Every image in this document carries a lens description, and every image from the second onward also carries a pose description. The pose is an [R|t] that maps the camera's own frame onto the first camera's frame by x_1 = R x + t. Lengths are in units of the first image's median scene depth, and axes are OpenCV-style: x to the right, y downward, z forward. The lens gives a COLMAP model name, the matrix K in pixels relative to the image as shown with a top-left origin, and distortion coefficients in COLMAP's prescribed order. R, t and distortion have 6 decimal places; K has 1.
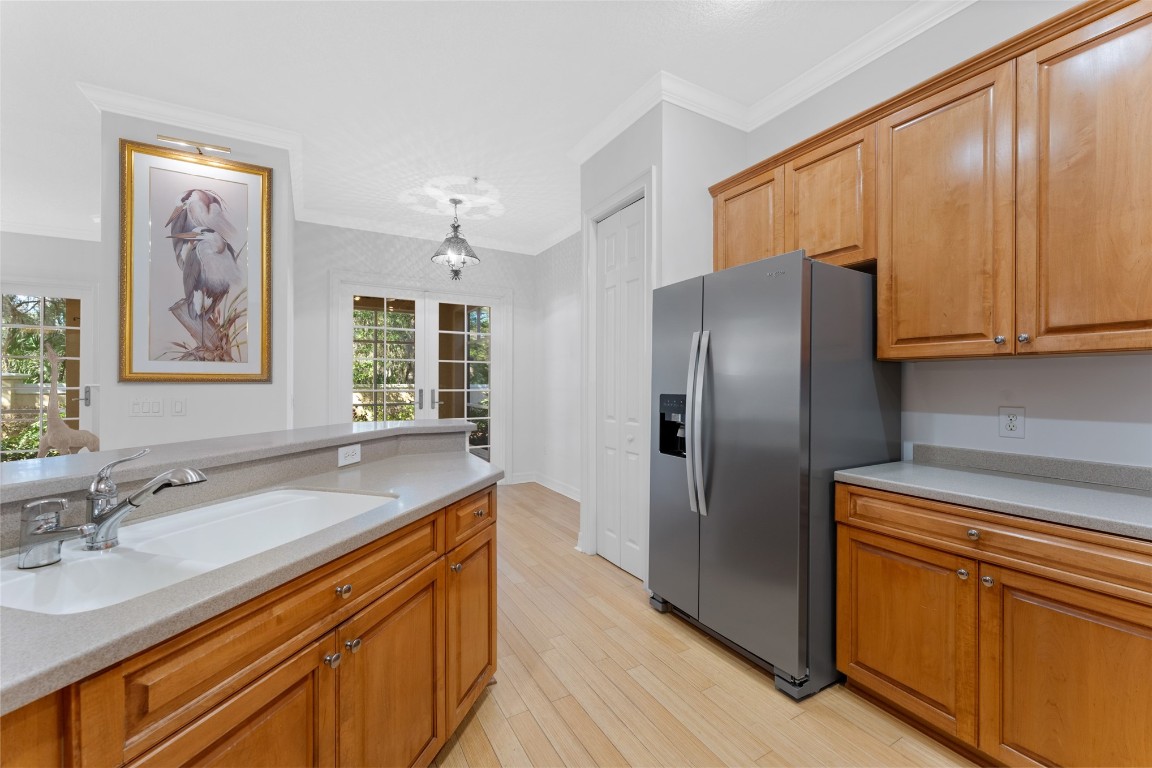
lens RADIAL K [[460.1, 0, 568.6], [0, 460.1, 384.0], [0, 0, 1]] dist [-0.002159, -0.000013]
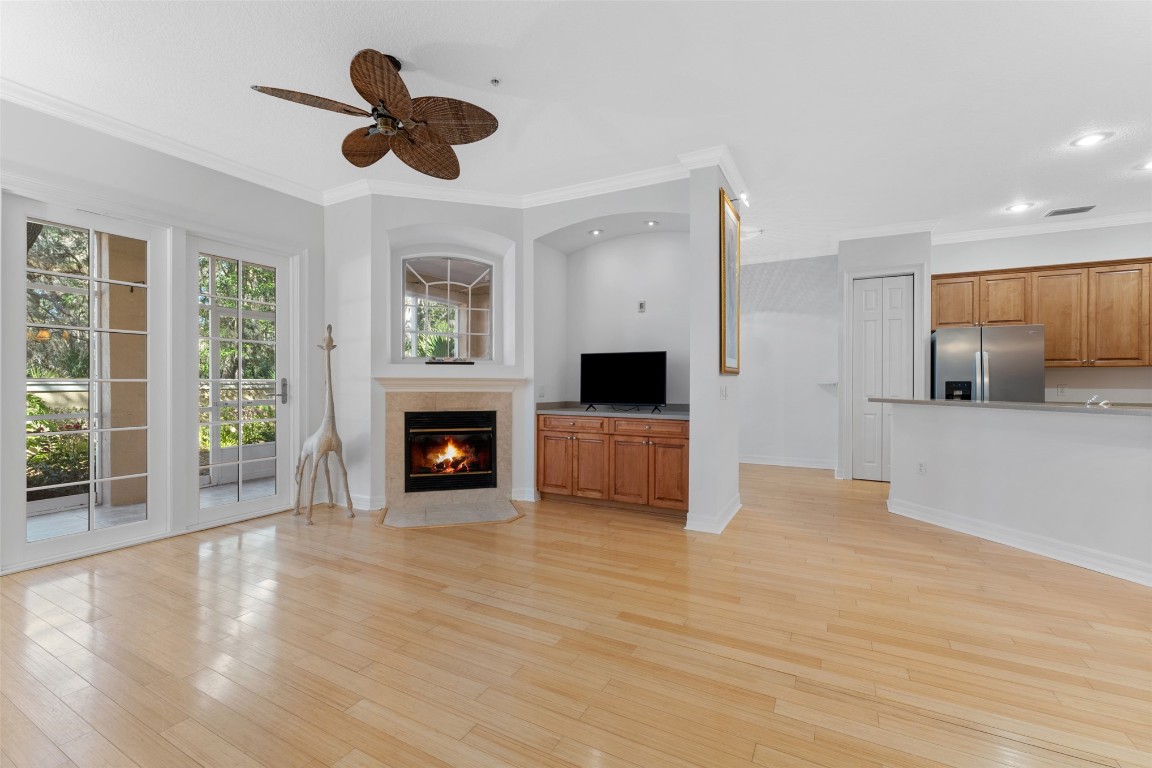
lens RADIAL K [[490.5, 0, 574.3], [0, 490.5, 385.8], [0, 0, 1]] dist [0.000175, 0.000042]
pose [[0.843231, -0.005291, 0.537526, -1.789077], [-0.001057, 0.999933, 0.011501, 0.014064], [-0.537551, -0.010266, 0.843169, 0.045292]]
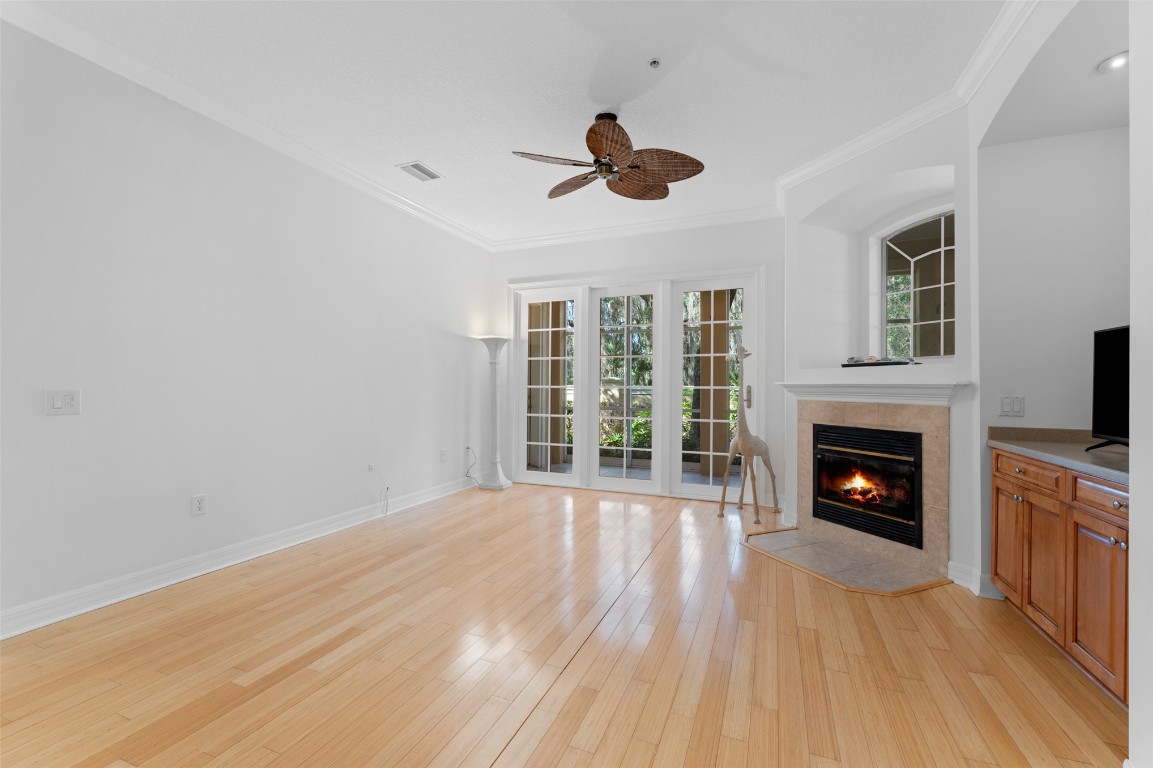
lens RADIAL K [[490.9, 0, 570.9], [0, 490.9, 379.9], [0, 0, 1]] dist [0.000175, 0.000042]
pose [[0.619380, -0.011051, -0.785014, -0.870270], [0.002423, 0.999923, -0.012165, 0.010254], [0.785088, 0.005633, 0.619359, 0.254628]]
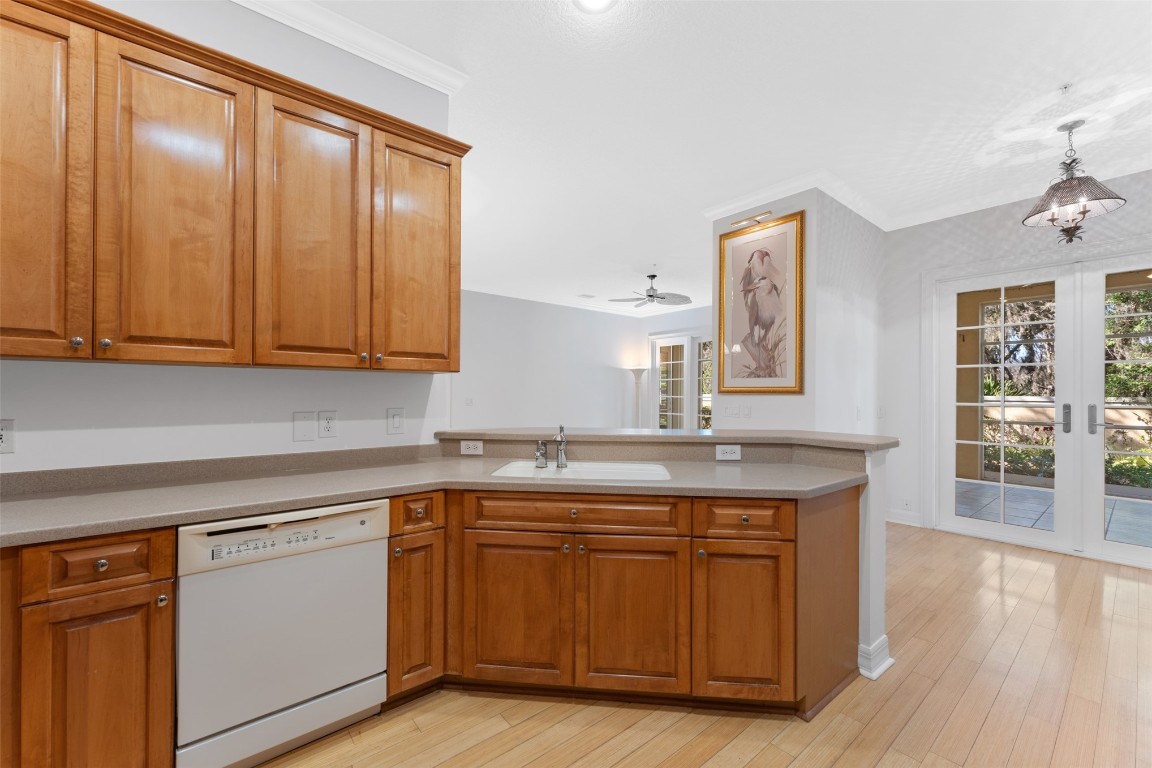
lens RADIAL K [[460.1, 0, 571.3], [0, 460.1, 391.9], [0, 0, 1]] dist [-0.002159, -0.000013]
pose [[0.164497, -0.003969, -0.986370, 0.420946], [-0.005648, 0.999972, -0.004966, 0.000630], [0.986361, 0.006388, 0.164470, 0.240855]]
